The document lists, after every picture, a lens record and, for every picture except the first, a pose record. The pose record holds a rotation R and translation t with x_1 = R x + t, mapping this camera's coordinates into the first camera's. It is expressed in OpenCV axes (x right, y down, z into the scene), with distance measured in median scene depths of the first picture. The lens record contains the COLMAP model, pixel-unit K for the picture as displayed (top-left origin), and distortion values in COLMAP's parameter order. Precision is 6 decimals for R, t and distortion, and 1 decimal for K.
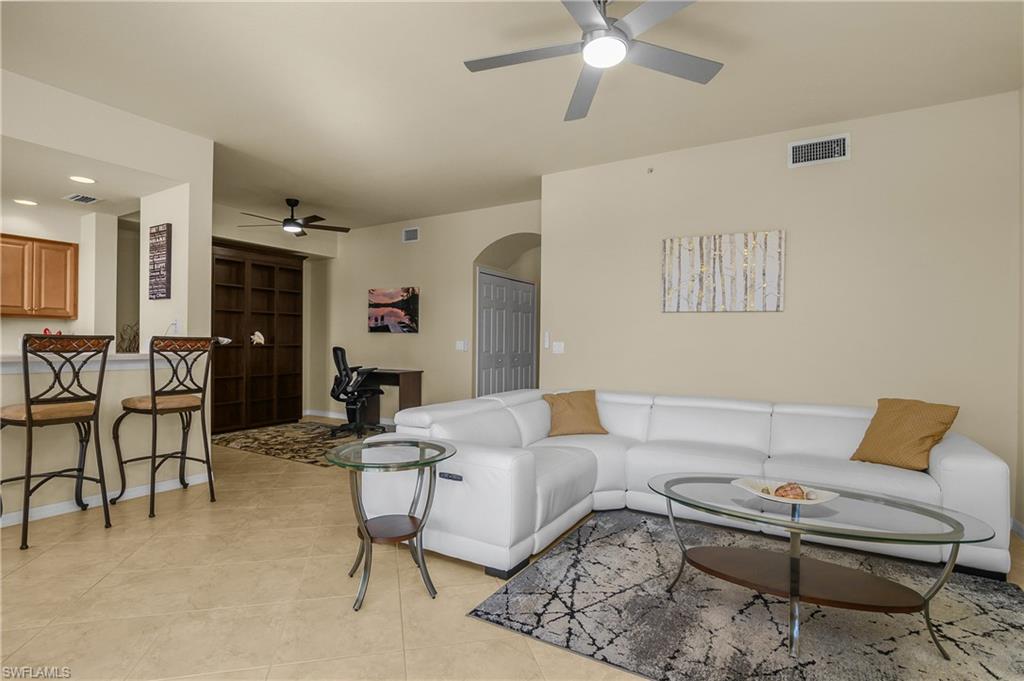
lens RADIAL K [[507.3, 0, 507.9], [0, 507.3, 341.8], [0, 0, 1]] dist [-0.025565, 0.006862]
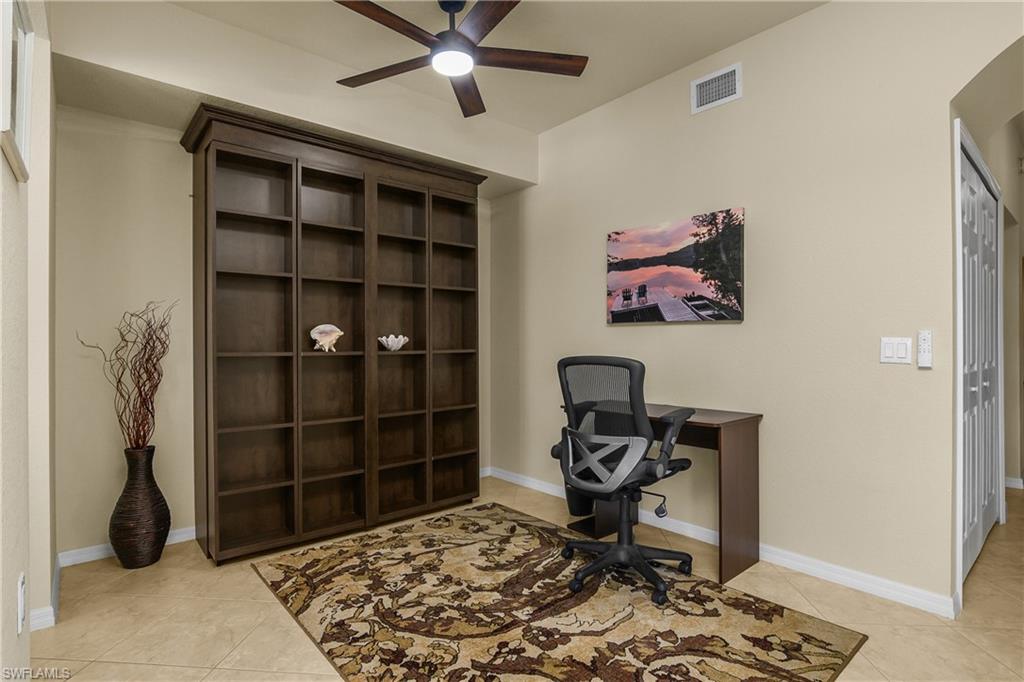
lens RADIAL K [[507.3, 0, 507.9], [0, 507.3, 342.3], [0, 0, 1]] dist [-0.025565, 0.006862]
pose [[0.947331, -0.012033, -0.320030, -0.361047], [0.011298, 0.999928, -0.004152, -0.000151], [0.320057, 0.000318, 0.947398, 0.882243]]
